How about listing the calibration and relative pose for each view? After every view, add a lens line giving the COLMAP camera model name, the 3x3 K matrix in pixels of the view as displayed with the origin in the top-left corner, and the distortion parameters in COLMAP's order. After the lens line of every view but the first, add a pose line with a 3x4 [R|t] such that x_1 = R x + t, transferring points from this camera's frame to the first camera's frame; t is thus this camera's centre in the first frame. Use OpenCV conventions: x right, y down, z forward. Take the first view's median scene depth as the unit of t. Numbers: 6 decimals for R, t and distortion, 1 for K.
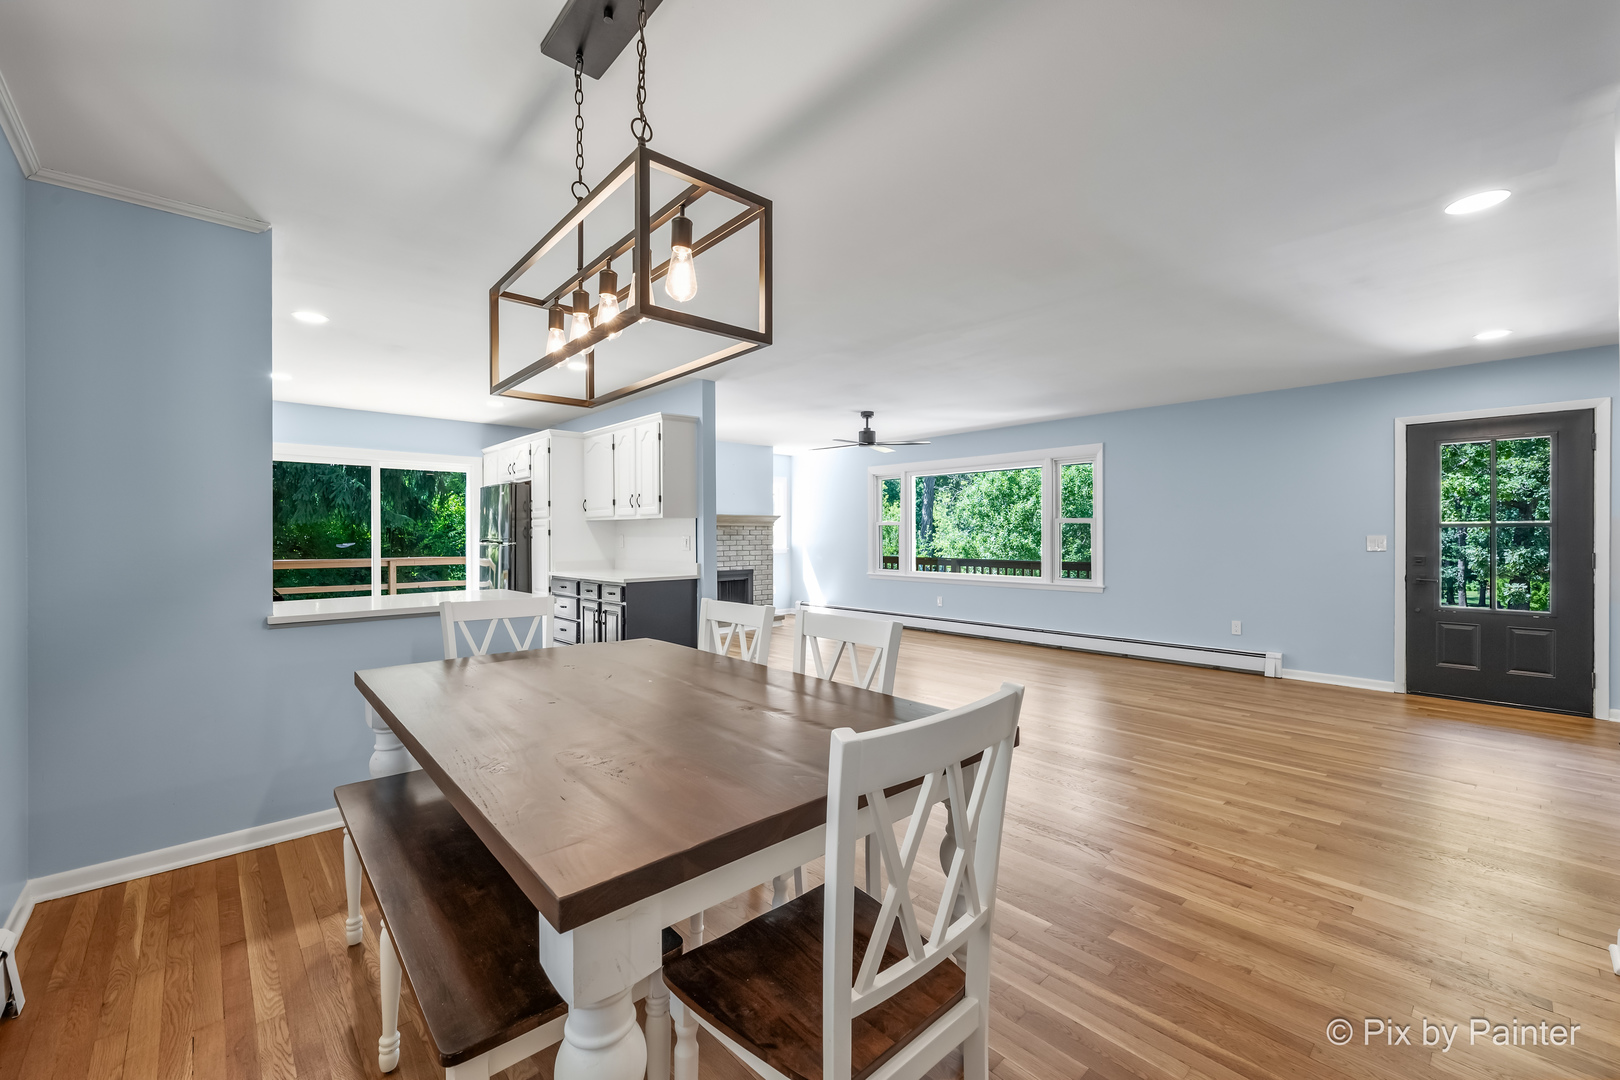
lens RADIAL K [[652.8, 0, 809.0], [0, 652.8, 537.5], [0, 0, 1]] dist [-0.000835, 0.000244]
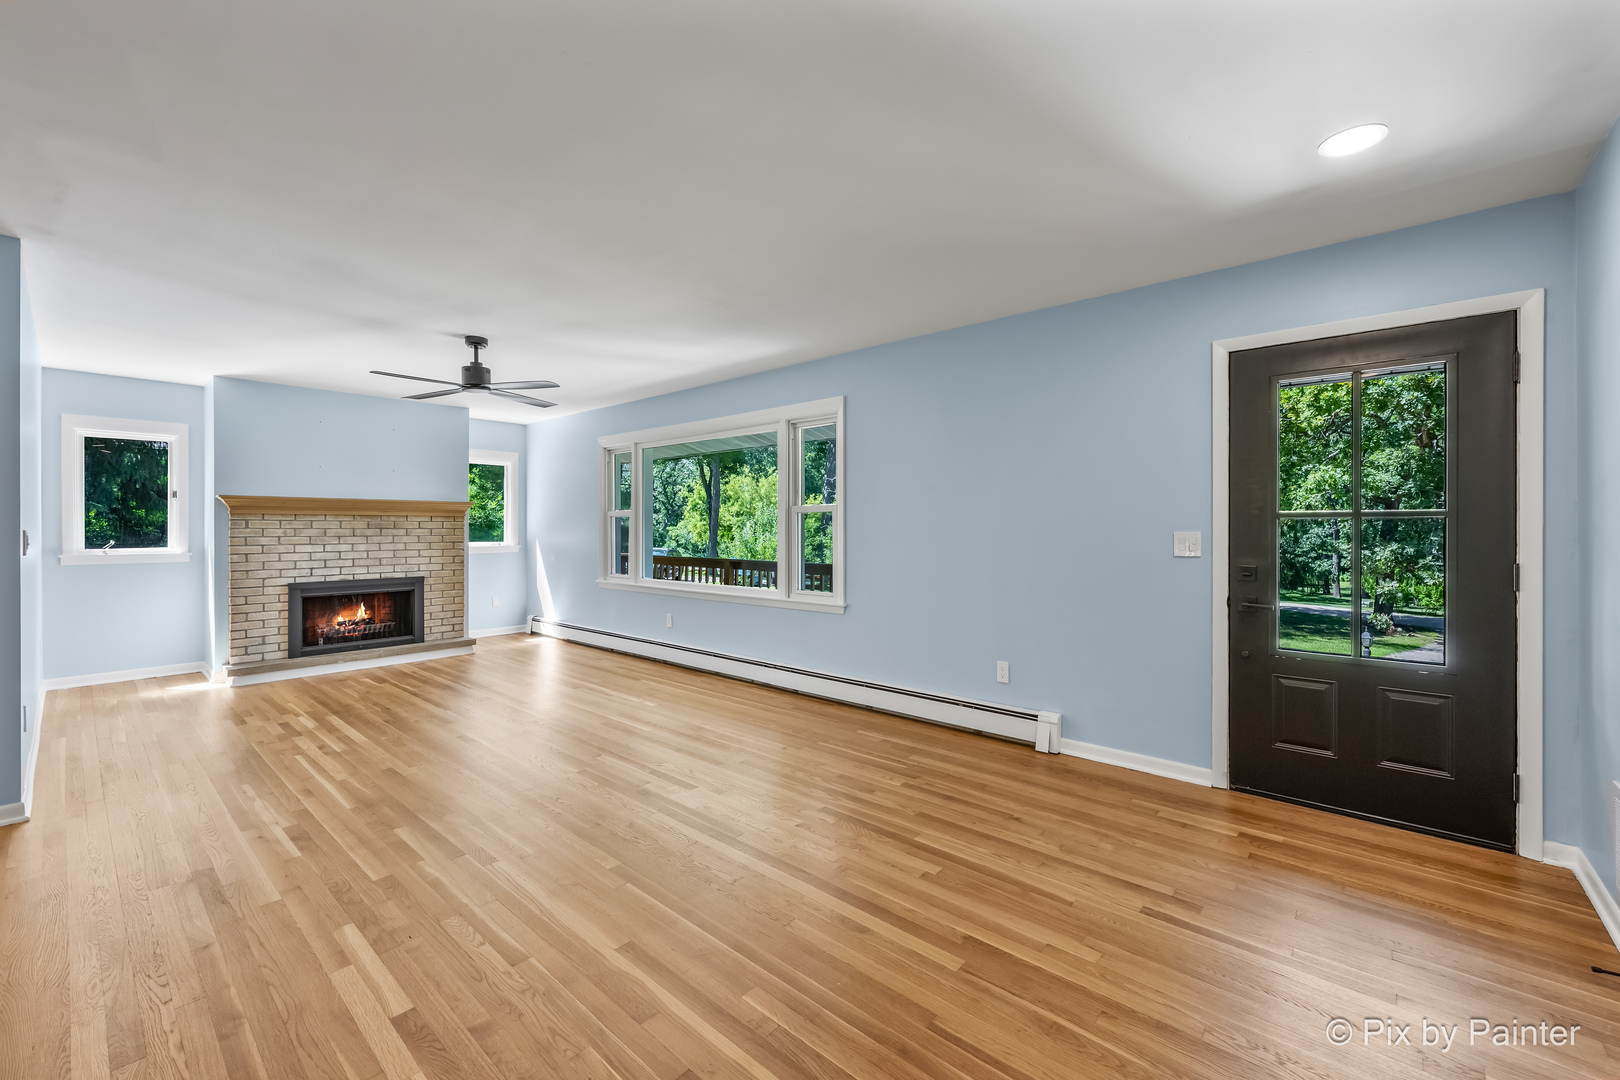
lens RADIAL K [[649.1, 0, 812.8], [0, 649.1, 530.3], [0, 0, 1]] dist [0.001030, 0.000215]
pose [[0.994360, 0.001672, 0.106046, 0.347606], [-0.001527, 0.999998, -0.001444, -0.002153], [-0.106049, 0.001274, 0.994360, 0.326899]]
